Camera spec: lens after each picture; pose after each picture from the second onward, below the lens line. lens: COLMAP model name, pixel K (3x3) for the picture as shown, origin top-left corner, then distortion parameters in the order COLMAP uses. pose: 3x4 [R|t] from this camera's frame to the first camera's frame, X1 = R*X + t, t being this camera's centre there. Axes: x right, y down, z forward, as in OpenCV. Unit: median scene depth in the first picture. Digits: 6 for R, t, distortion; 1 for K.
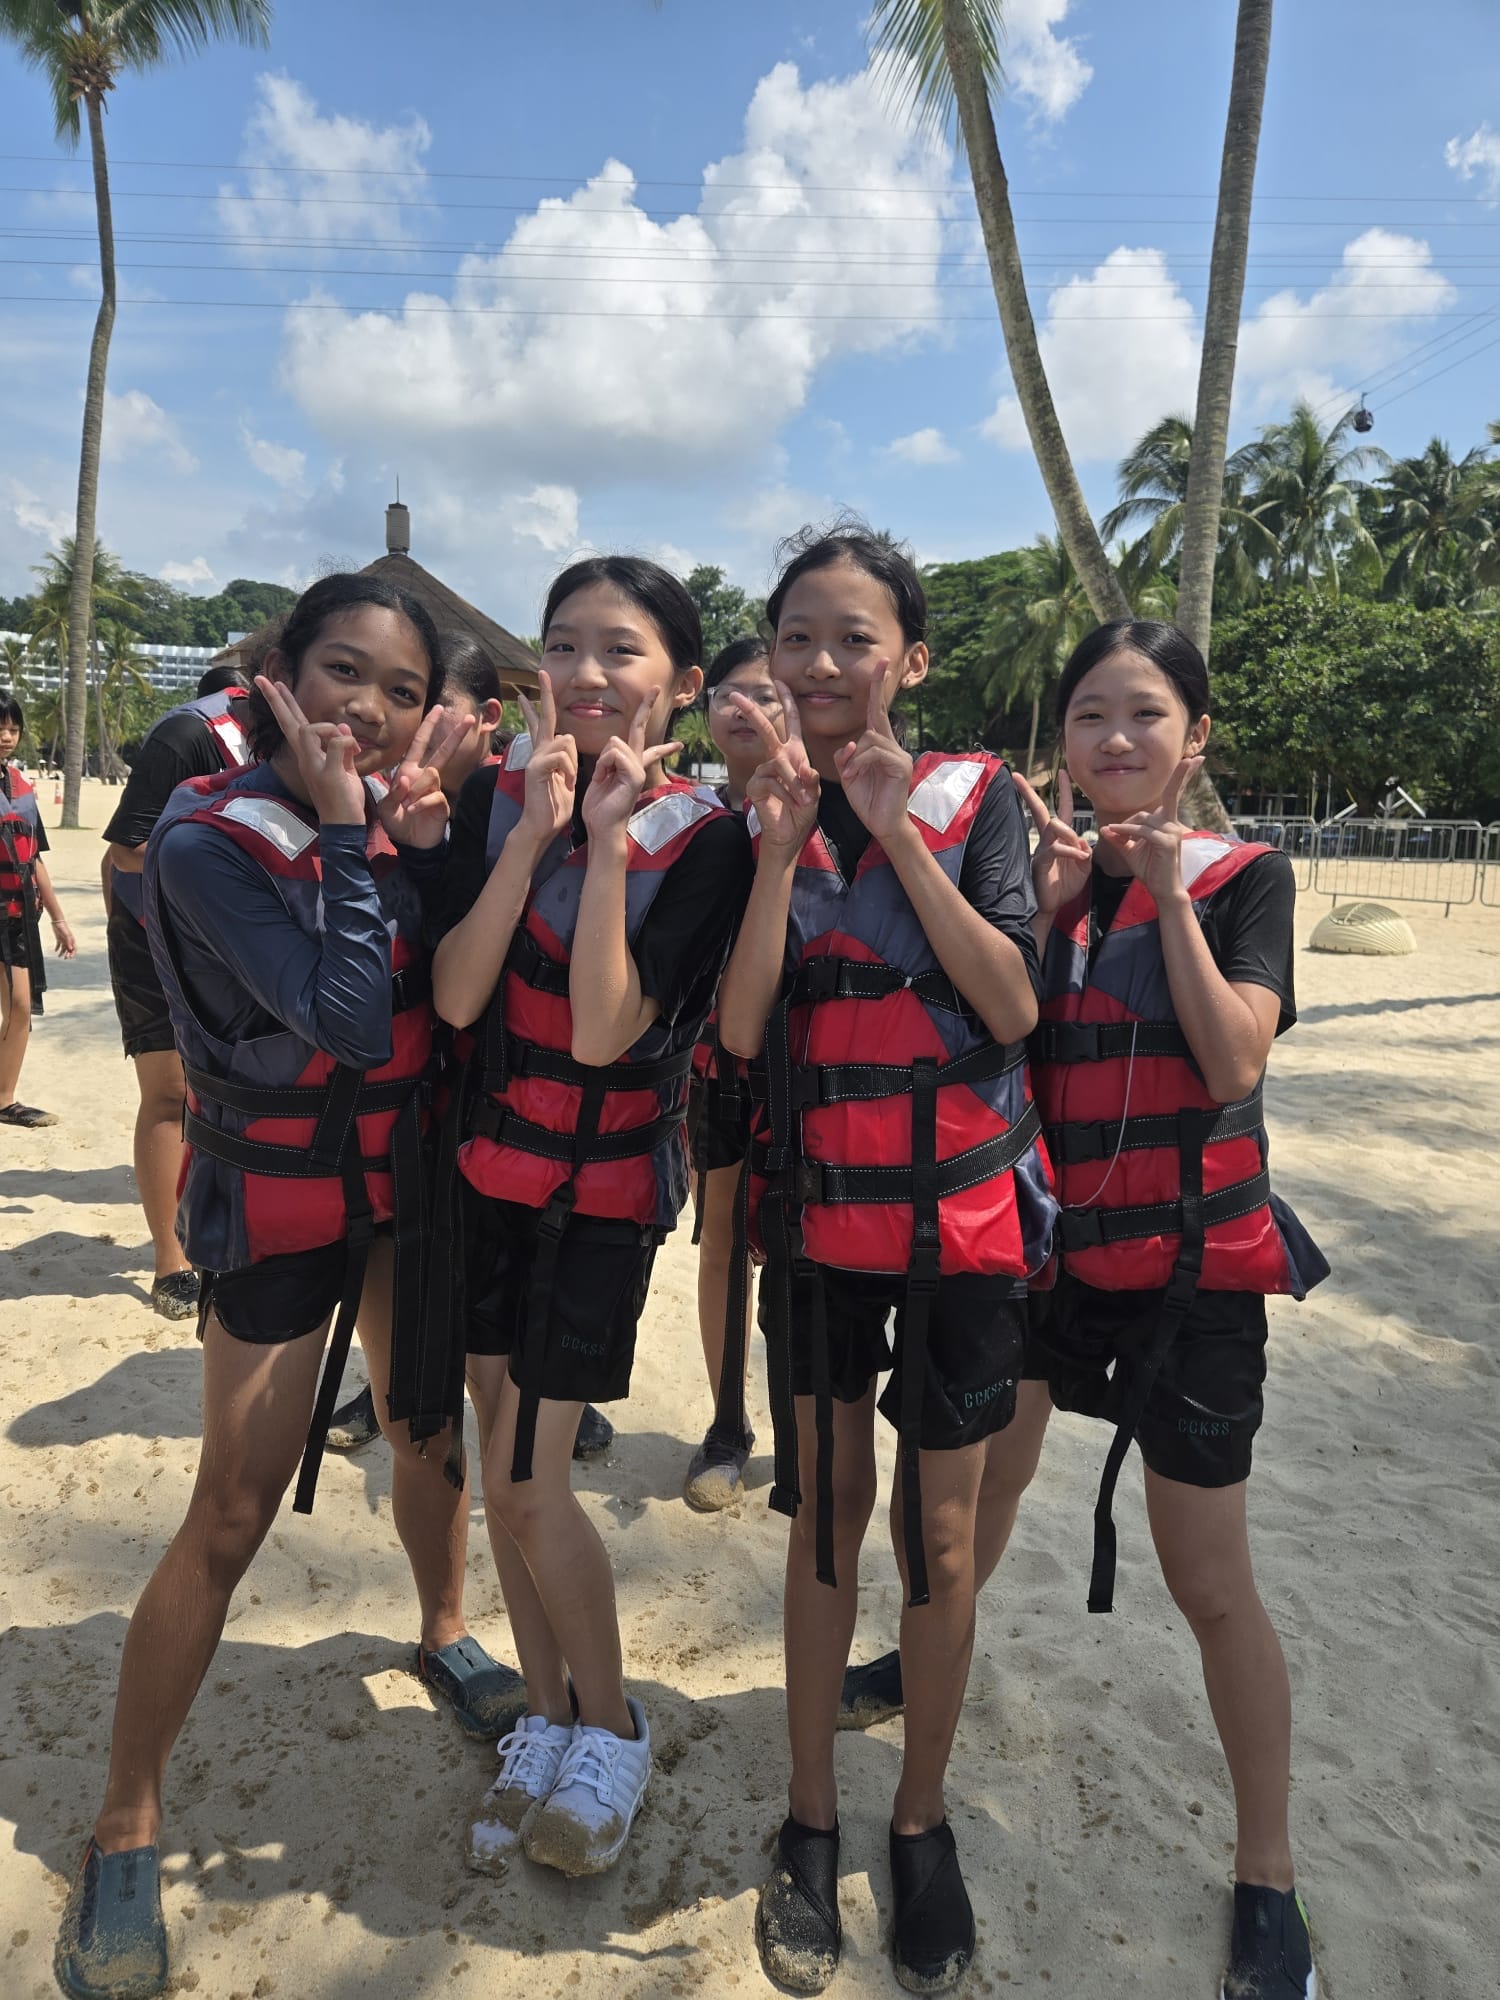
lens RADIAL K [[1412.7, 0, 750.0], [0, 1412.7, 1000.0], [0, 0, 1]] dist [0.109153, -0.096227]
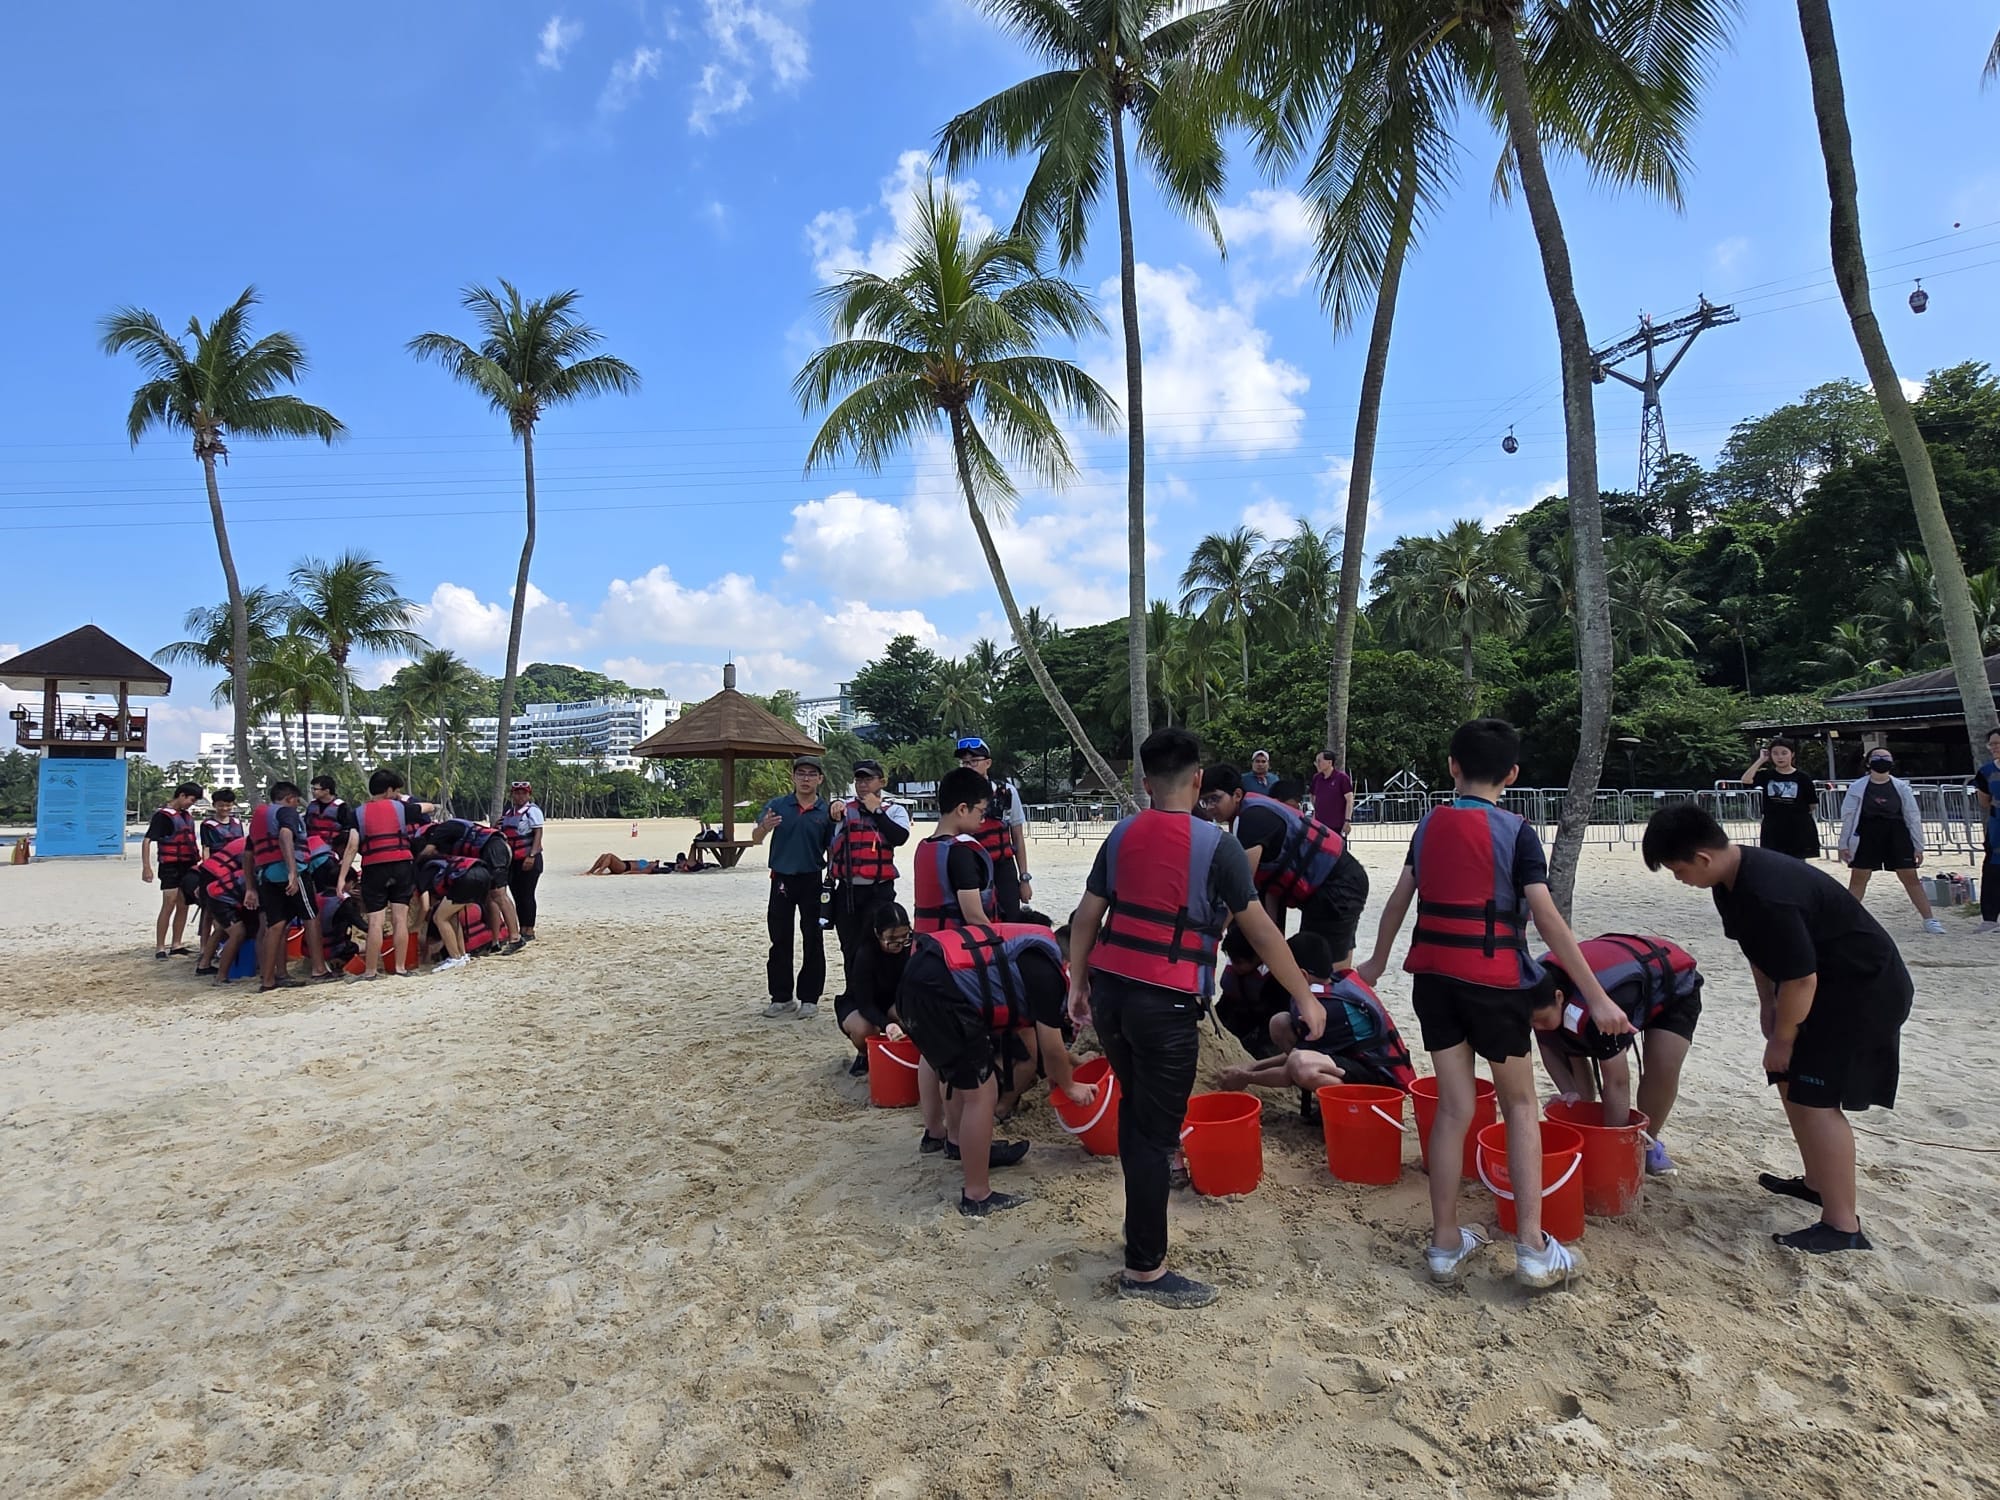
lens RADIAL K [[1412.7, 0, 1000.0], [0, 1412.7, 750.0], [0, 0, 1]] dist [0.109153, -0.096227]
pose [[0.998255, -0.054926, 0.021675, 0.027322], [0.058011, 0.980748, -0.186459, 0.052851], [-0.011016, 0.187391, 0.982224, -0.294439]]
